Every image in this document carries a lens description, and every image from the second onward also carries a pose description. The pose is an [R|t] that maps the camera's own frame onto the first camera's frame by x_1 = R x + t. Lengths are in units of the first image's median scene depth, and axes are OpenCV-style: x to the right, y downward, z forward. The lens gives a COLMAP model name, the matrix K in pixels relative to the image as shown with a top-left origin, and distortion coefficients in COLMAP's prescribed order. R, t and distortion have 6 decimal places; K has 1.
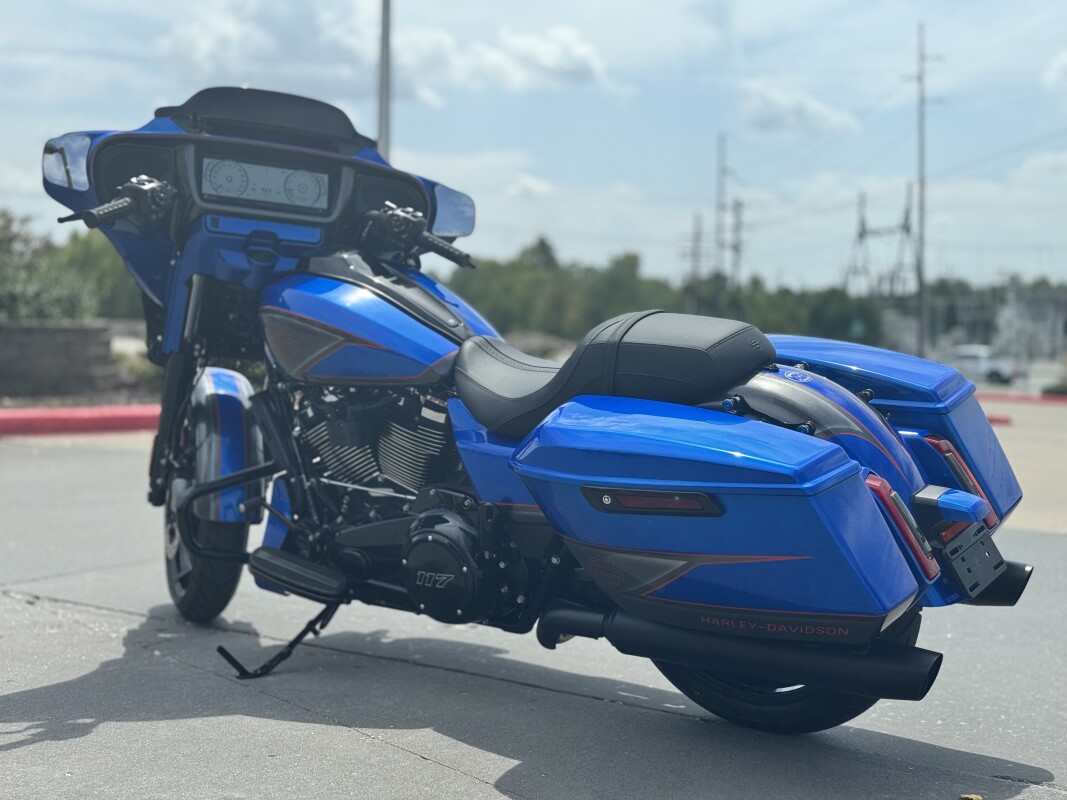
lens RADIAL K [[1489.8, 0, 533.5], [0, 1489.8, 400.0], [0, 0, 1]] dist [0.175020, -0.467868]
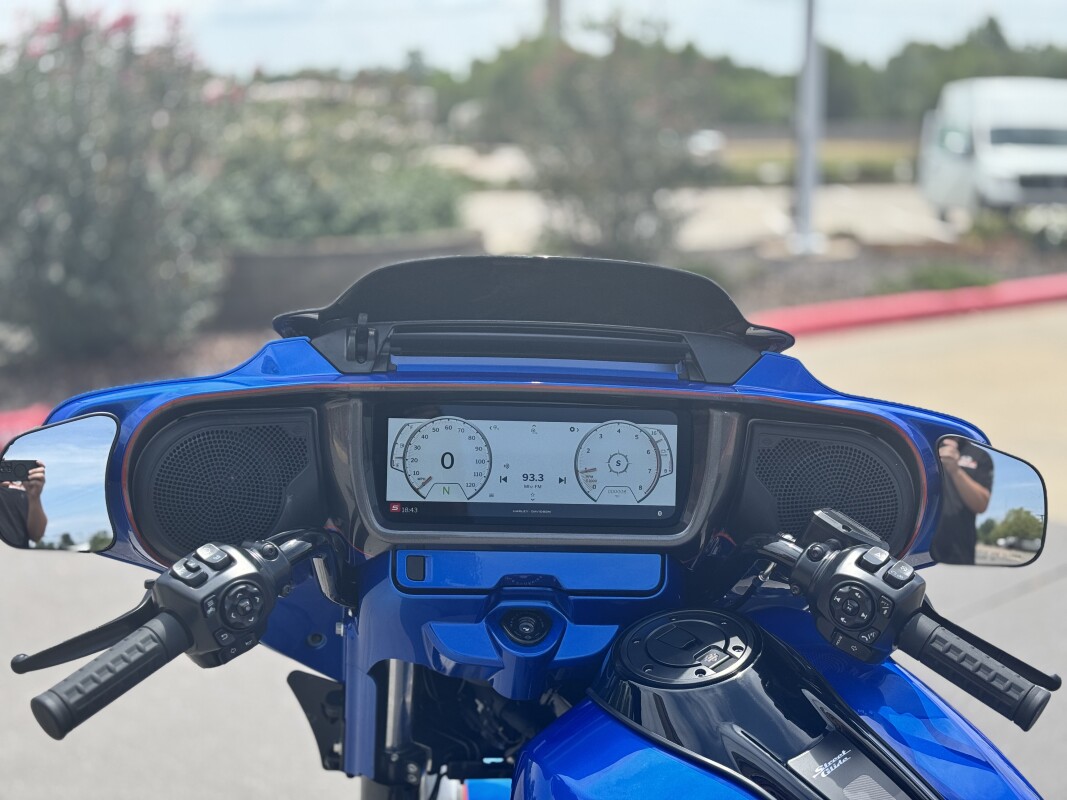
lens RADIAL K [[1489.8, 0, 533.5], [0, 1489.8, 400.0], [0, 0, 1]] dist [0.175020, -0.467868]
pose [[0.960175, 0.010436, -0.279205, -0.059173], [0.028067, 0.990645, 0.133547, -0.219528], [0.277986, -0.136065, 0.950900, 0.598925]]
